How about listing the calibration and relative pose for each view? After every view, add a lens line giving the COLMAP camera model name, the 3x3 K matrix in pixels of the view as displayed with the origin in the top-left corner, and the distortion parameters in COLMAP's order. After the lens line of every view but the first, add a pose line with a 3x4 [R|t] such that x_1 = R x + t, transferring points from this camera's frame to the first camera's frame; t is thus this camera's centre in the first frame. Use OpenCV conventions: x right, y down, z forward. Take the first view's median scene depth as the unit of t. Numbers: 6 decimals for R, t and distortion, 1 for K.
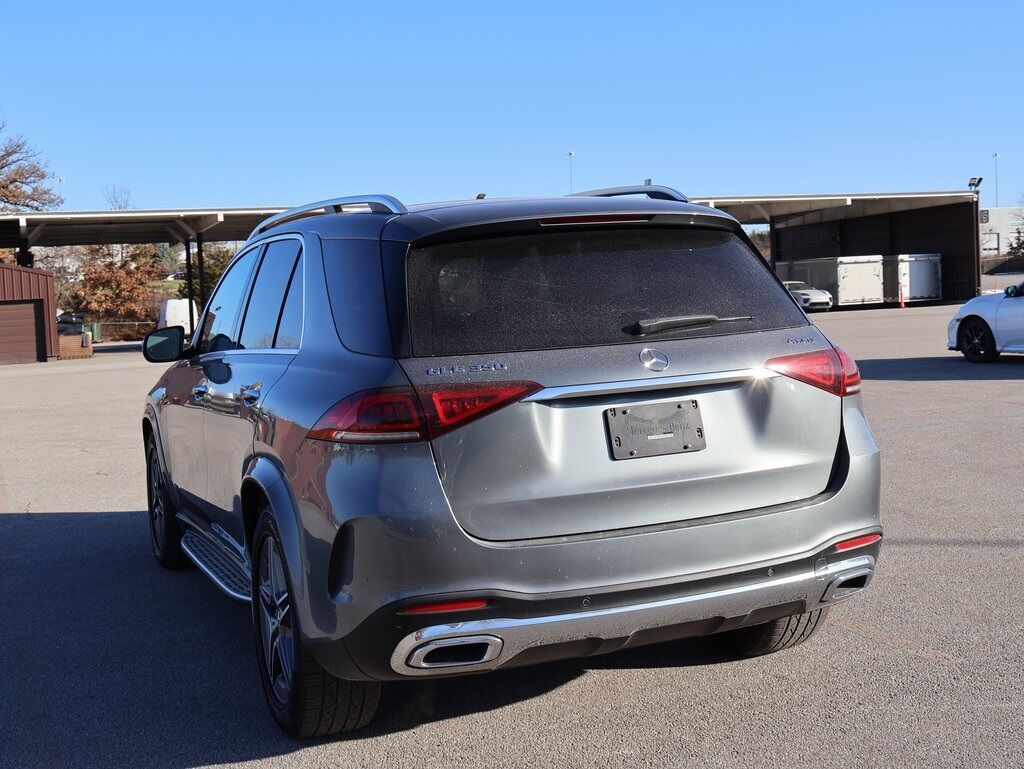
lens RADIAL K [[1323.0, 0, 540.7], [0, 1323.0, 375.7], [0, 0, 1]] dist [-0.003580, 0.000000]
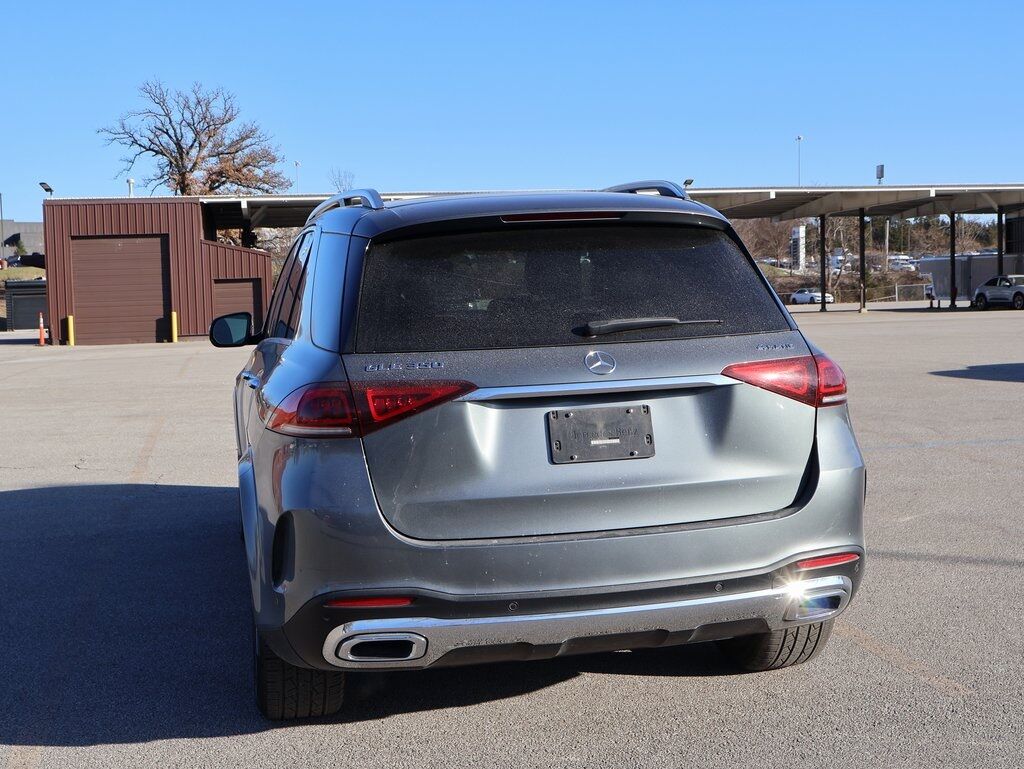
lens RADIAL K [[1323.0, 0, 512.9], [0, 1323.0, 392.5], [0, 0, 1]] dist [-0.003580, 0.000000]
pose [[0.983227, 0.035210, -0.178955, 0.181497], [-0.031084, 0.999184, 0.025807, -0.012266], [0.179718, -0.019811, 0.983519, 0.027467]]
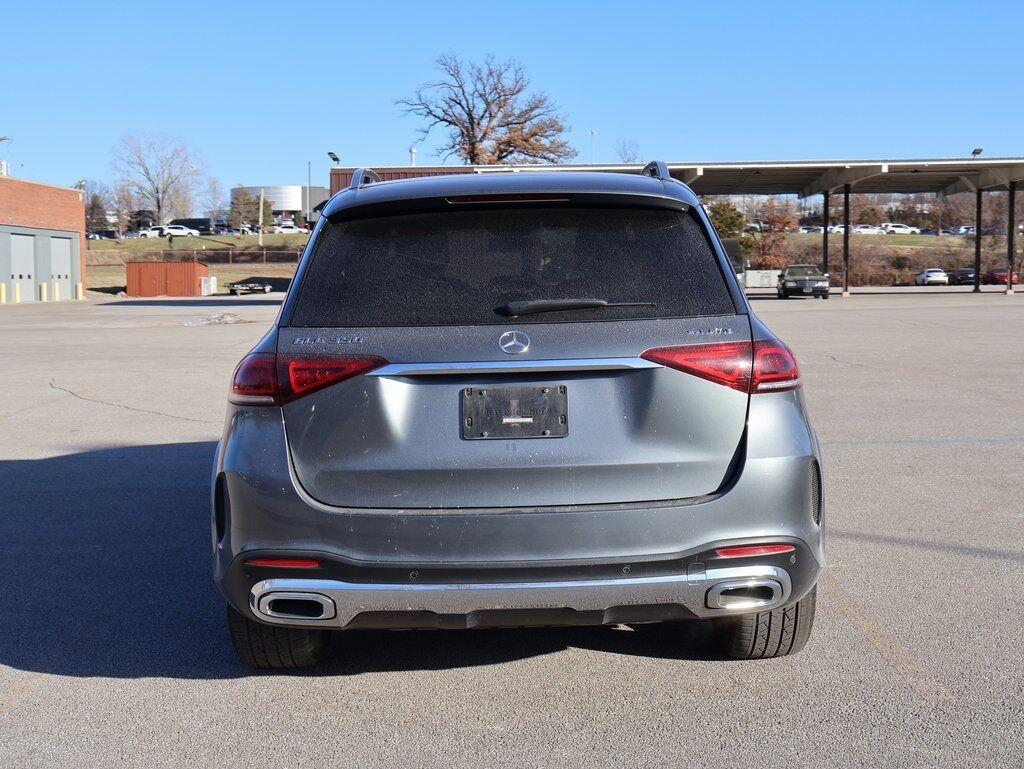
lens RADIAL K [[1323.0, 0, 515.6], [0, 1323.0, 380.3], [0, 0, 1]] dist [-0.003580, 0.000000]
pose [[0.921961, 0.070432, -0.380825, 0.428880], [-0.055927, 0.997230, 0.049037, -0.029825], [0.383224, -0.023912, 0.923346, 0.077163]]
